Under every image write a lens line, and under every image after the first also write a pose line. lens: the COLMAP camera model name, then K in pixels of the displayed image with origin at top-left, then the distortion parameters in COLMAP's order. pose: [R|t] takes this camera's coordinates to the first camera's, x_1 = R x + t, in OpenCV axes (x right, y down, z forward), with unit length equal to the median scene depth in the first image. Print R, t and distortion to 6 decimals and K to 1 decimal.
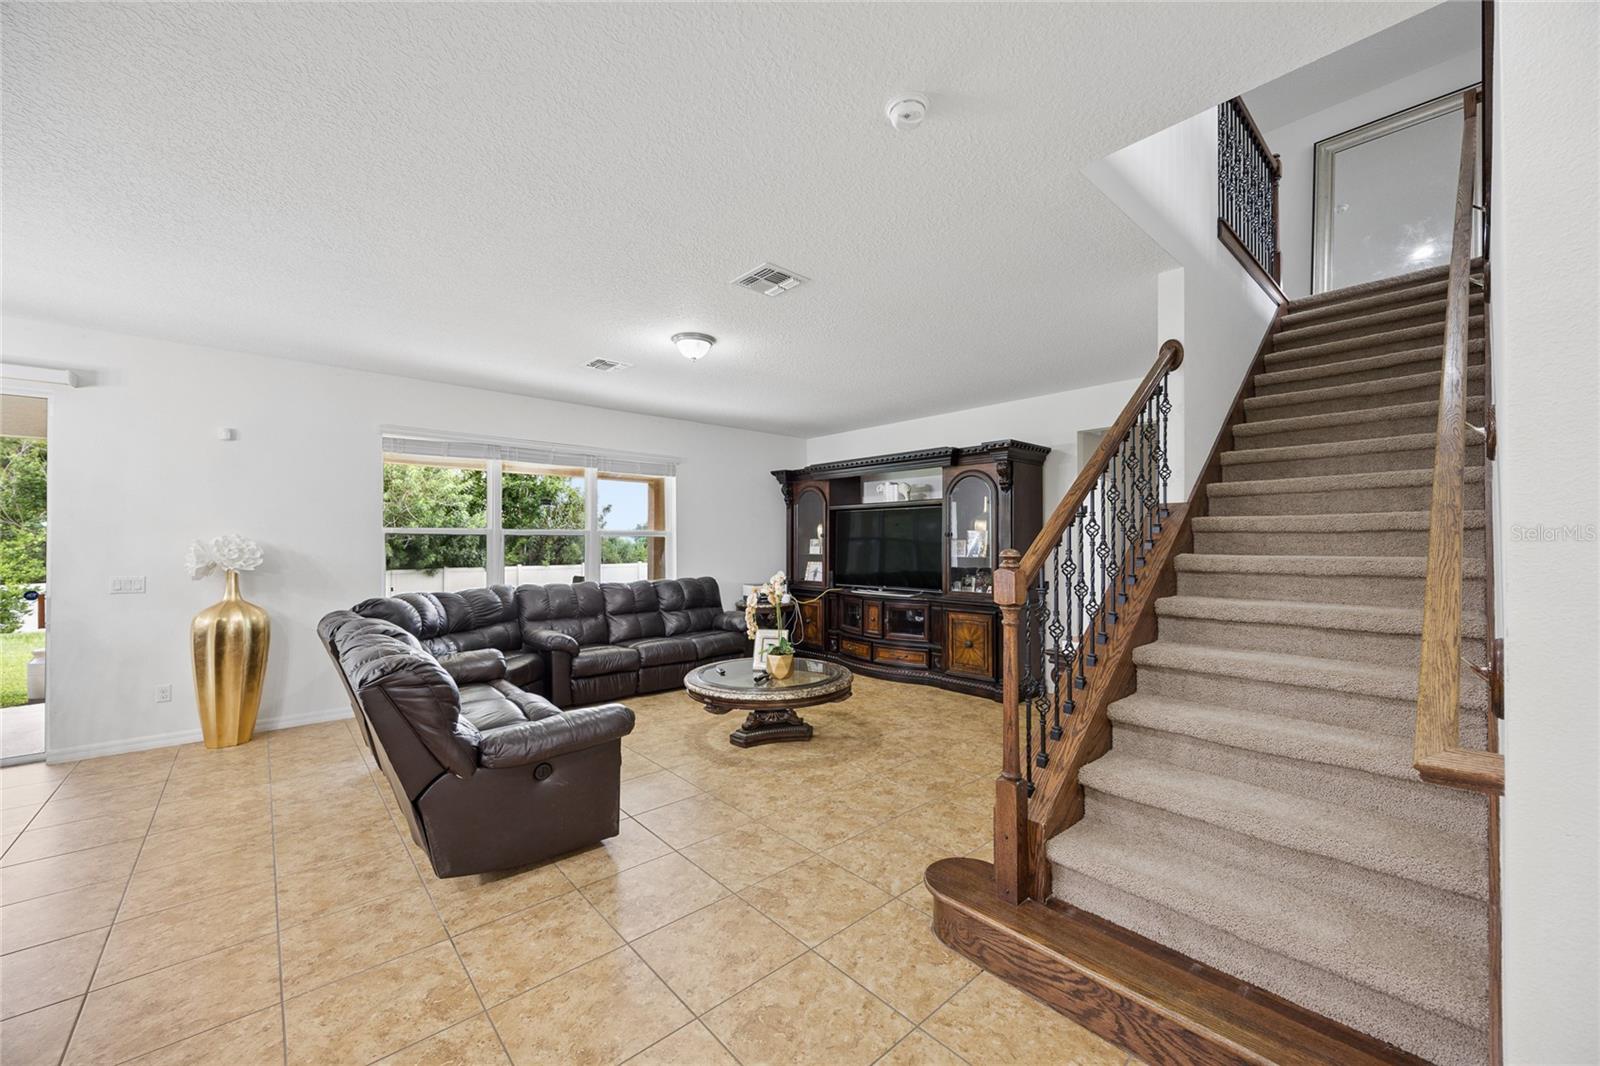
lens RADIAL K [[609.0, 0, 800.0], [0, 609.0, 533.0], [0, 0, 1]] dist [0.000154, 0.000137]
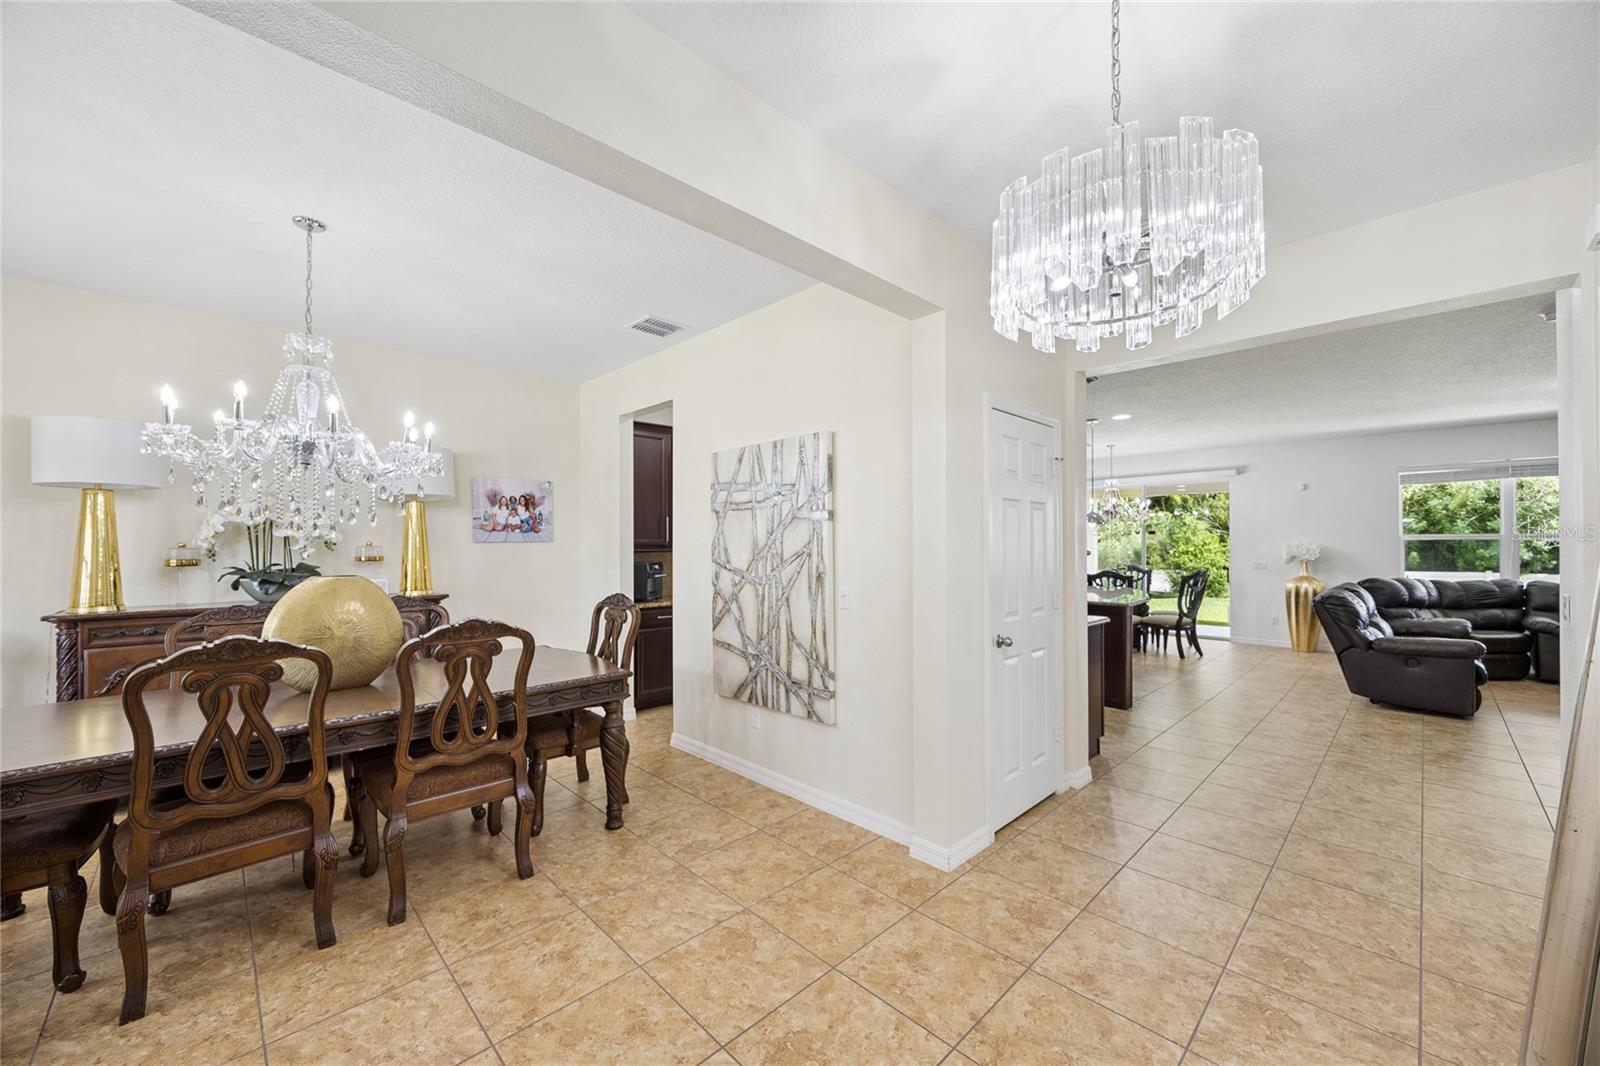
lens RADIAL K [[610.3, 0, 804.3], [0, 610.3, 543.6], [0, 0, 1]] dist [-0.002779, -0.000189]
pose [[0.046258, -0.000232, -0.998929, 0.843294], [0.015897, 0.999874, 0.000504, -0.014648], [0.998803, -0.015904, 0.046256, -0.605157]]
